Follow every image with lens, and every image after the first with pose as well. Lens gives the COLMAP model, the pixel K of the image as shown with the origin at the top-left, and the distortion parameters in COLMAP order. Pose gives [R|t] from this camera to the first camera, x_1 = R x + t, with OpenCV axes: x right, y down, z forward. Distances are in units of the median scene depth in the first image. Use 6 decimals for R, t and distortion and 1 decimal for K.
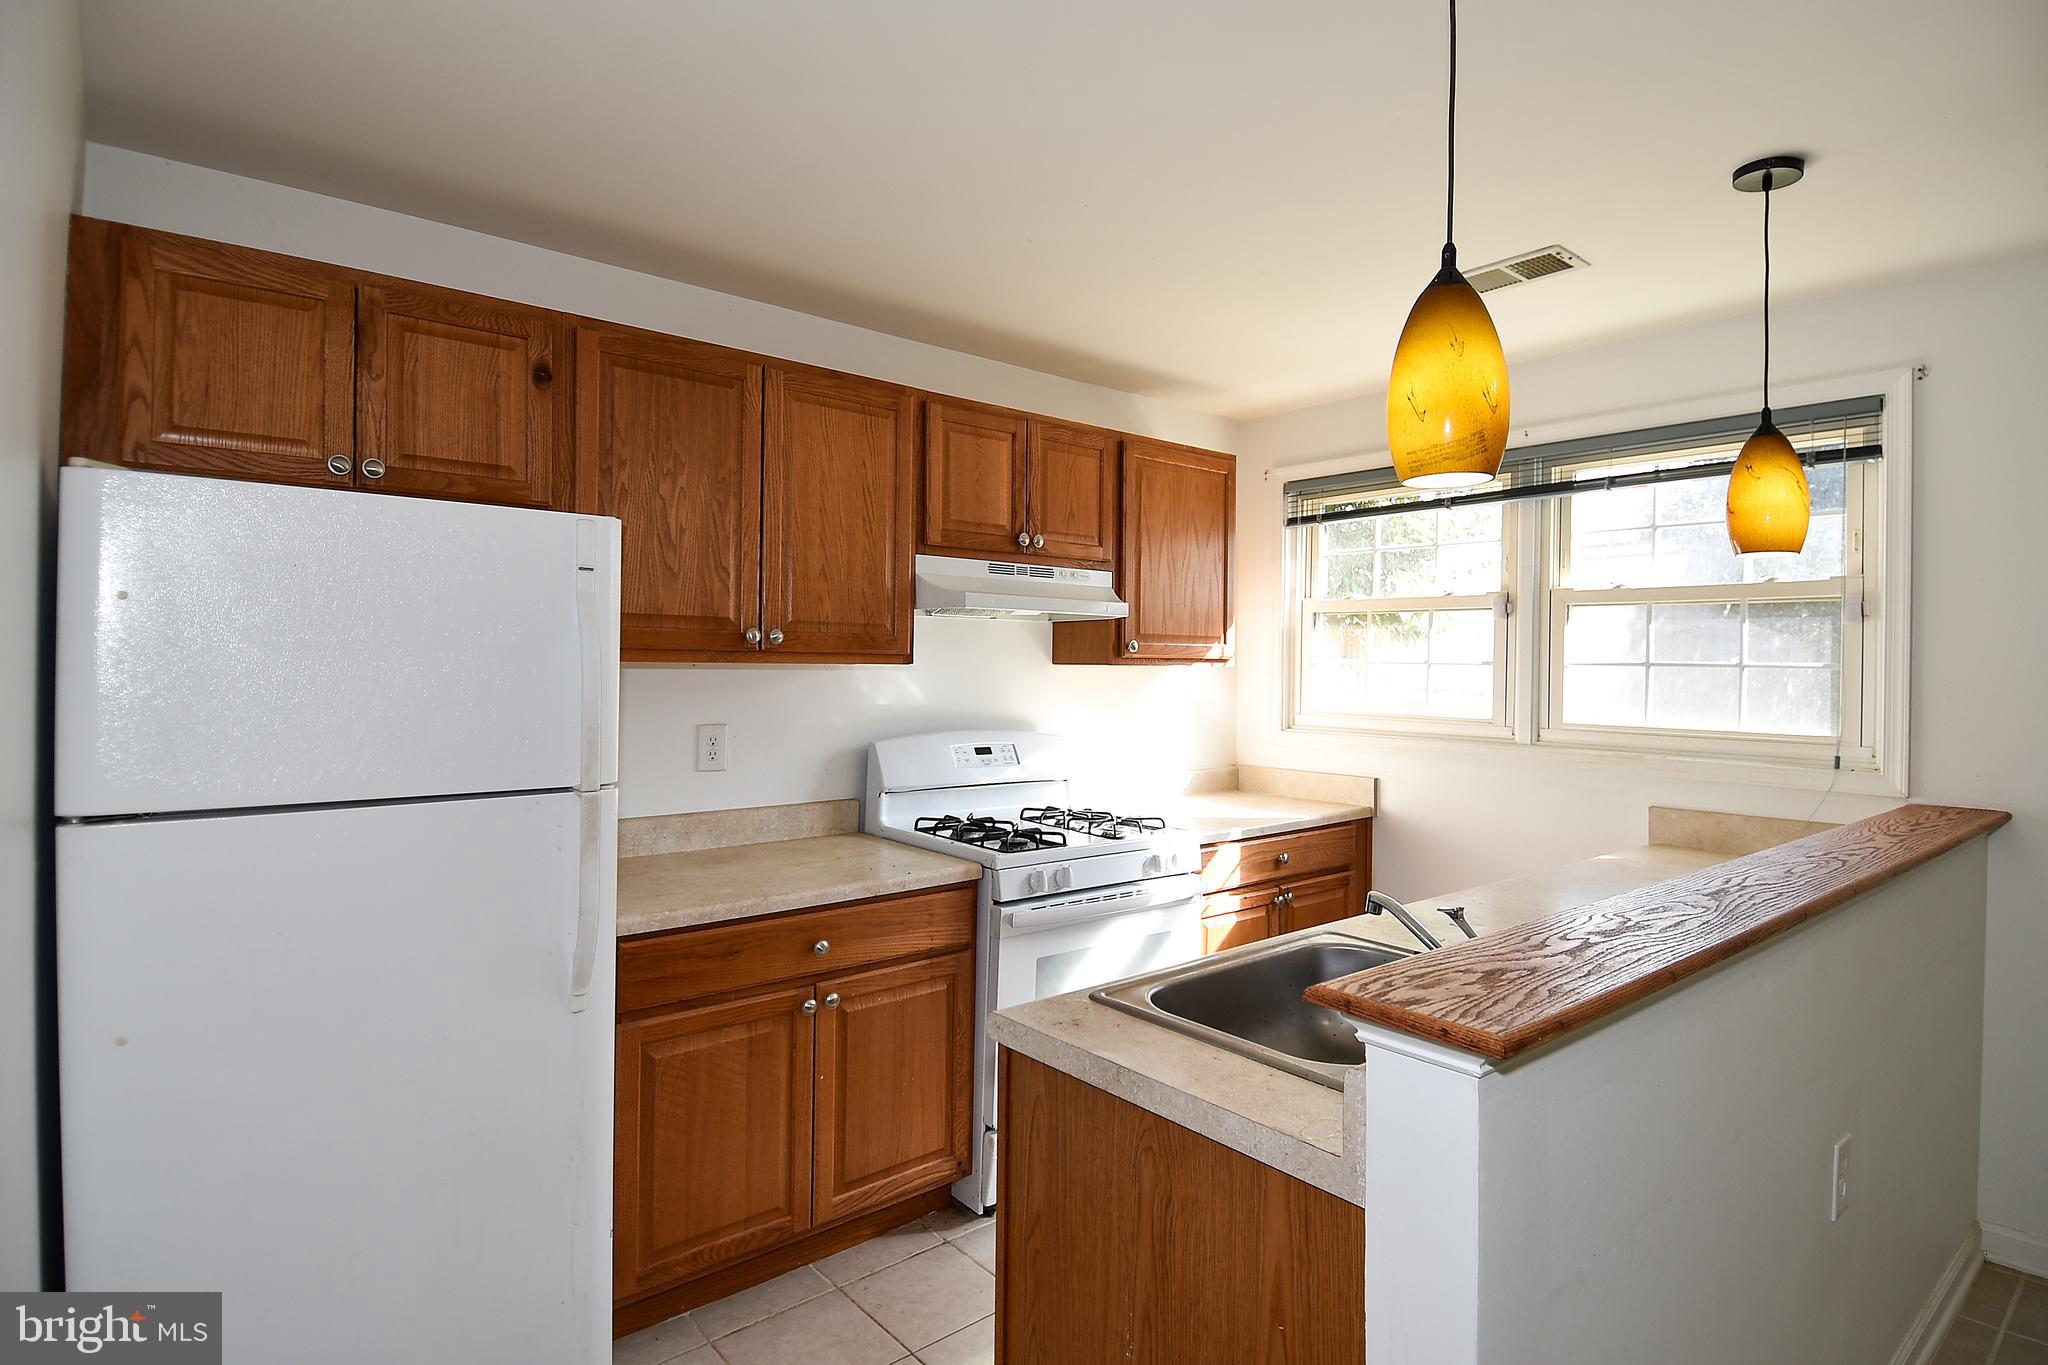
lens RADIAL K [[1054.8, 0, 1087.0], [0, 1054.8, 664.5], [0, 0, 1]] dist [0.043227, -0.042771]
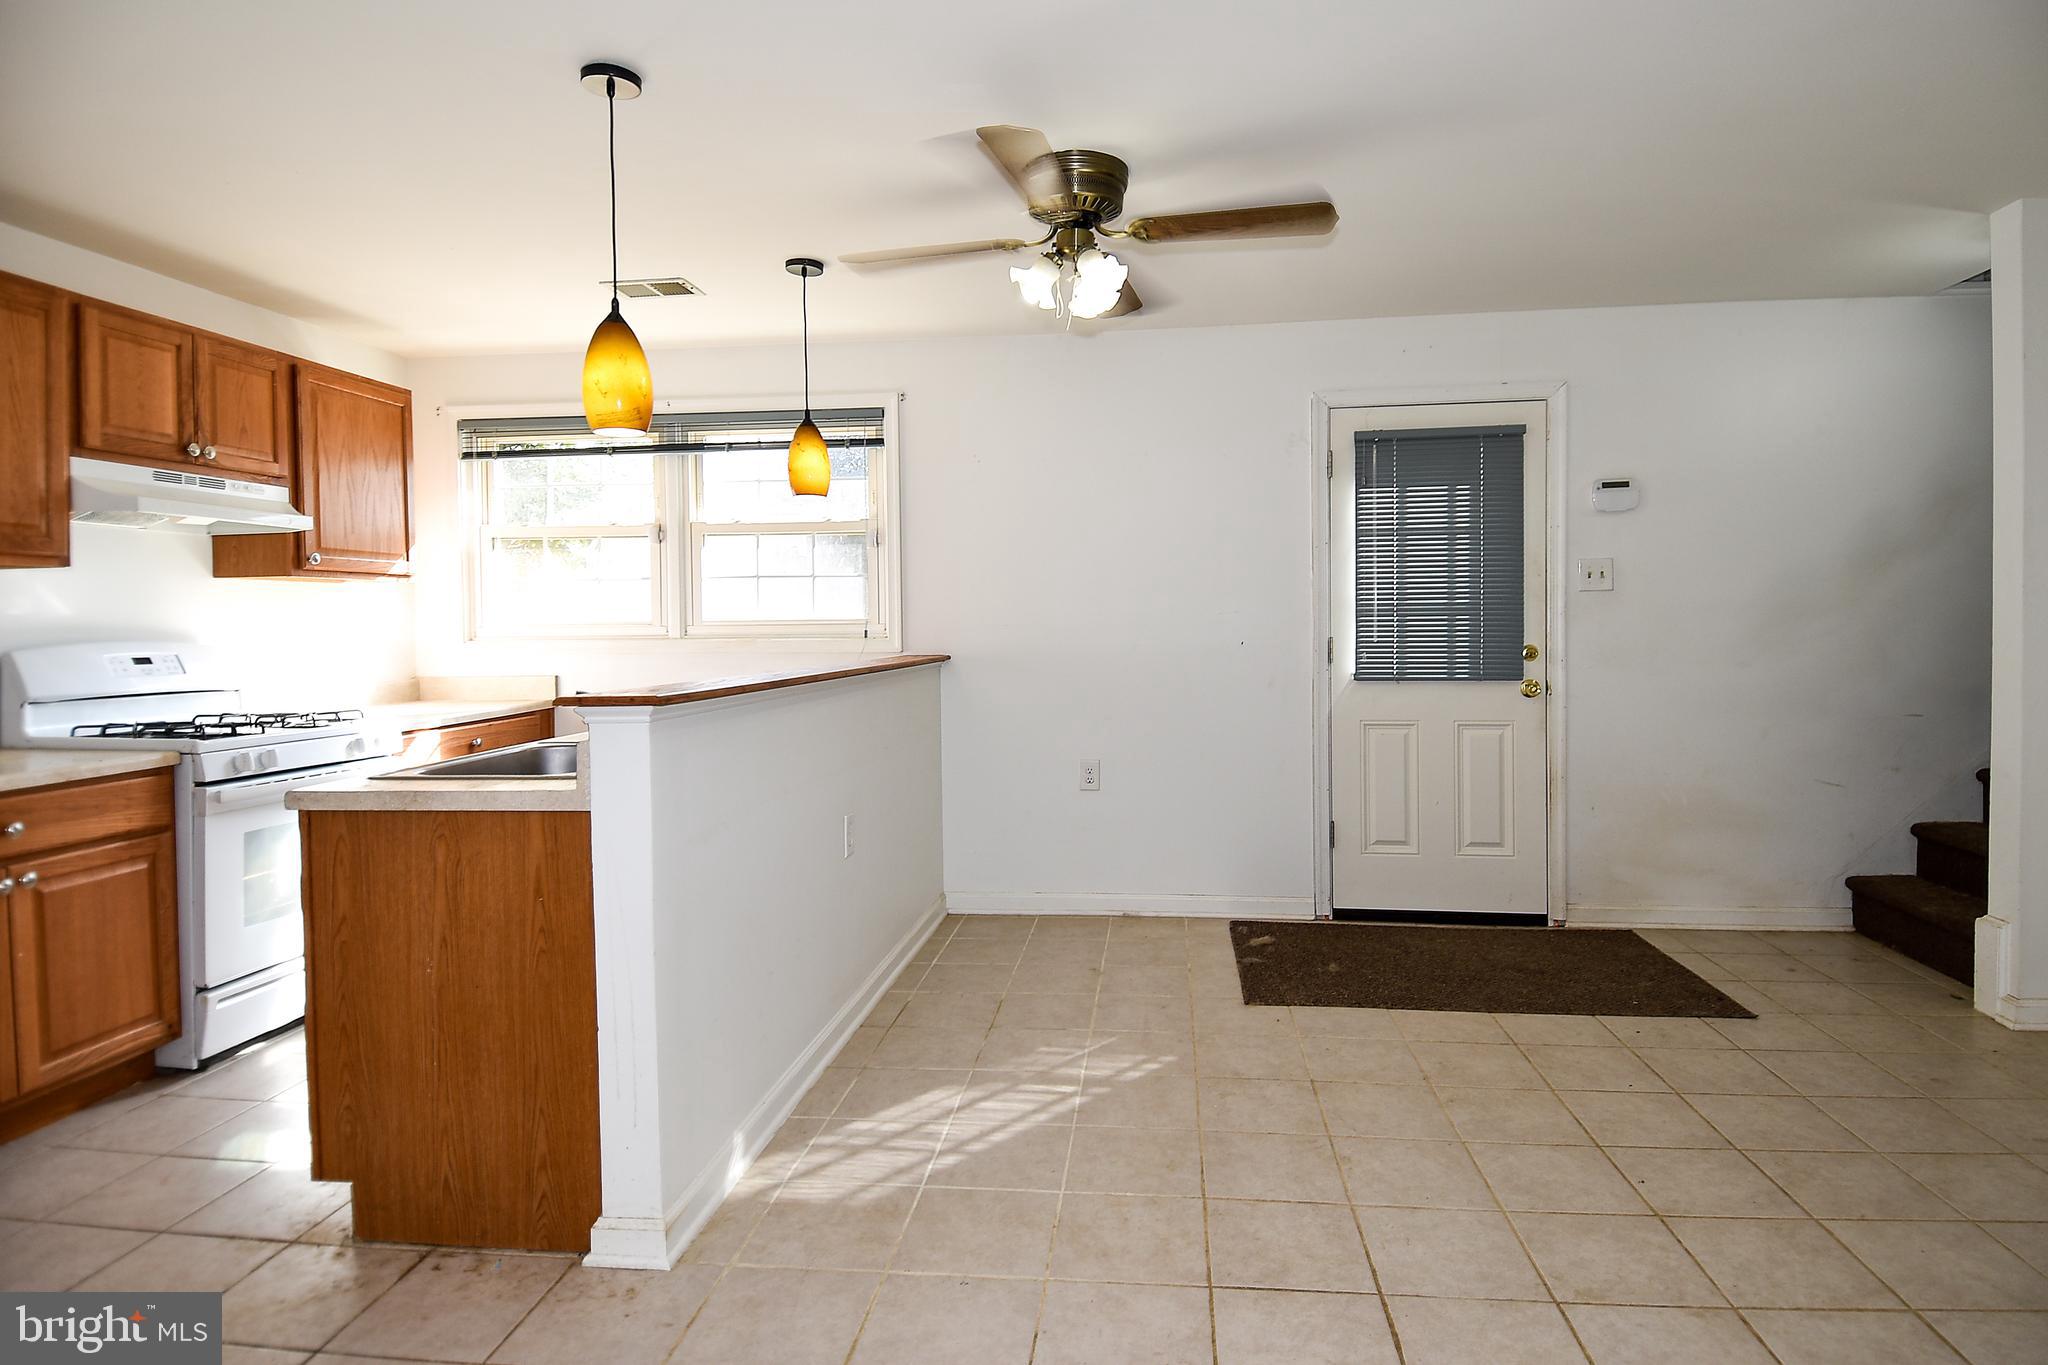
lens RADIAL K [[1050.5, 0, 1035.6], [0, 1050.5, 641.2], [0, 0, 1]] dist [0.050801, -0.046733]
pose [[0.755537, -0.032886, 0.654280, -0.134445], [0.019222, 0.999422, 0.028036, 0.059251], [-0.654824, -0.008606, 0.755732, -0.351134]]
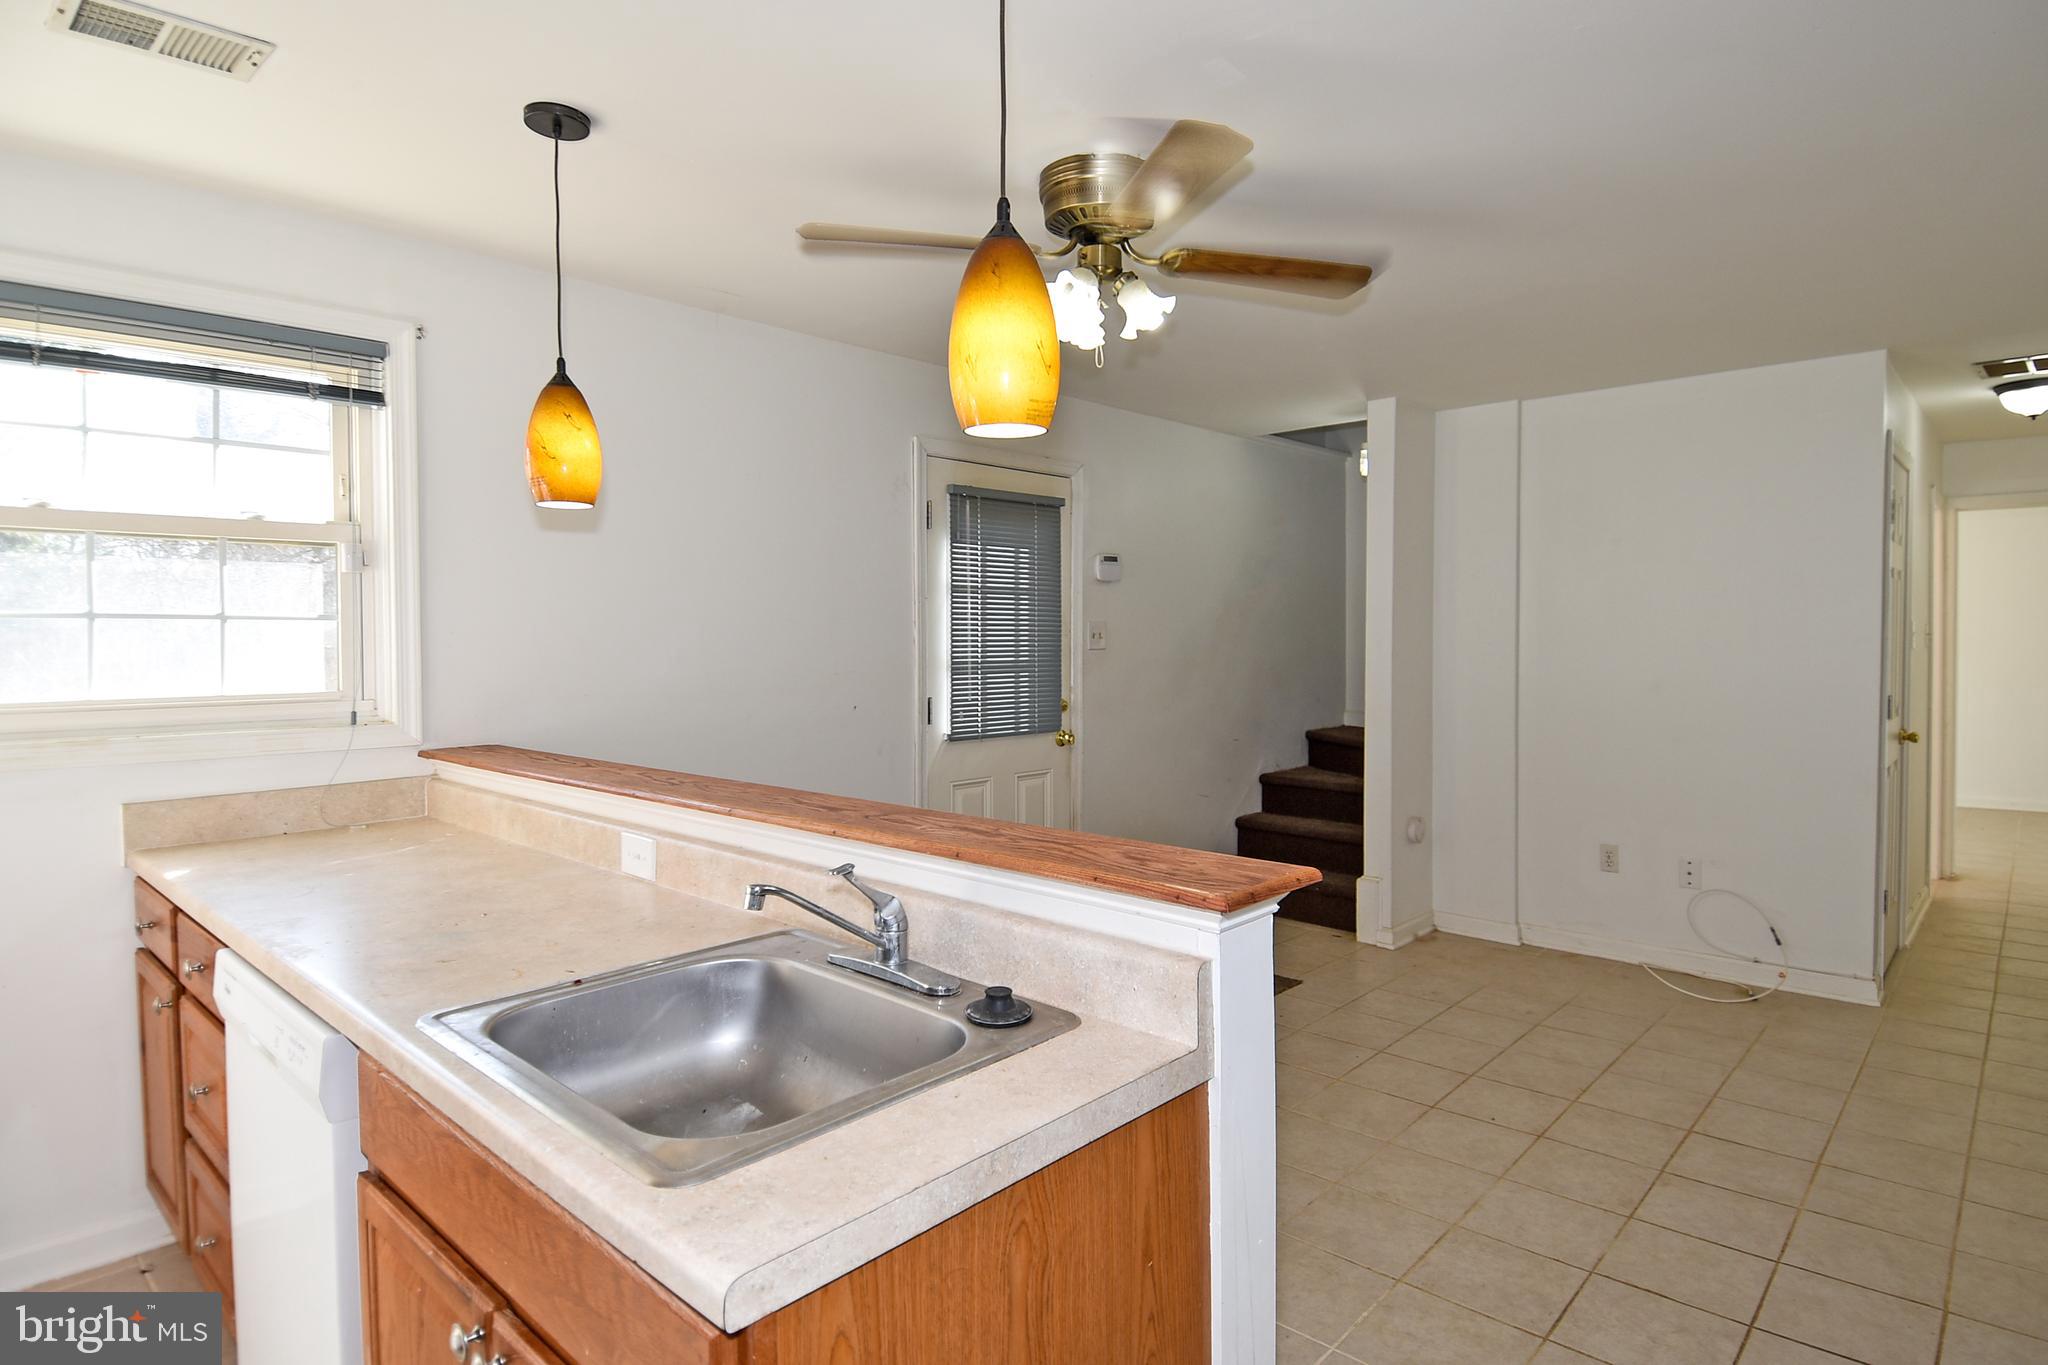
lens RADIAL K [[1126.6, 0, 999.9], [0, 1126.6, 661.5], [0, 0, 1]] dist [0.051691, -0.056669]
pose [[-0.084344, -0.036566, 0.995766, -0.334833], [0.001628, 0.999320, 0.036834, 0.004248], [-0.996435, 0.004728, -0.084228, 0.478270]]
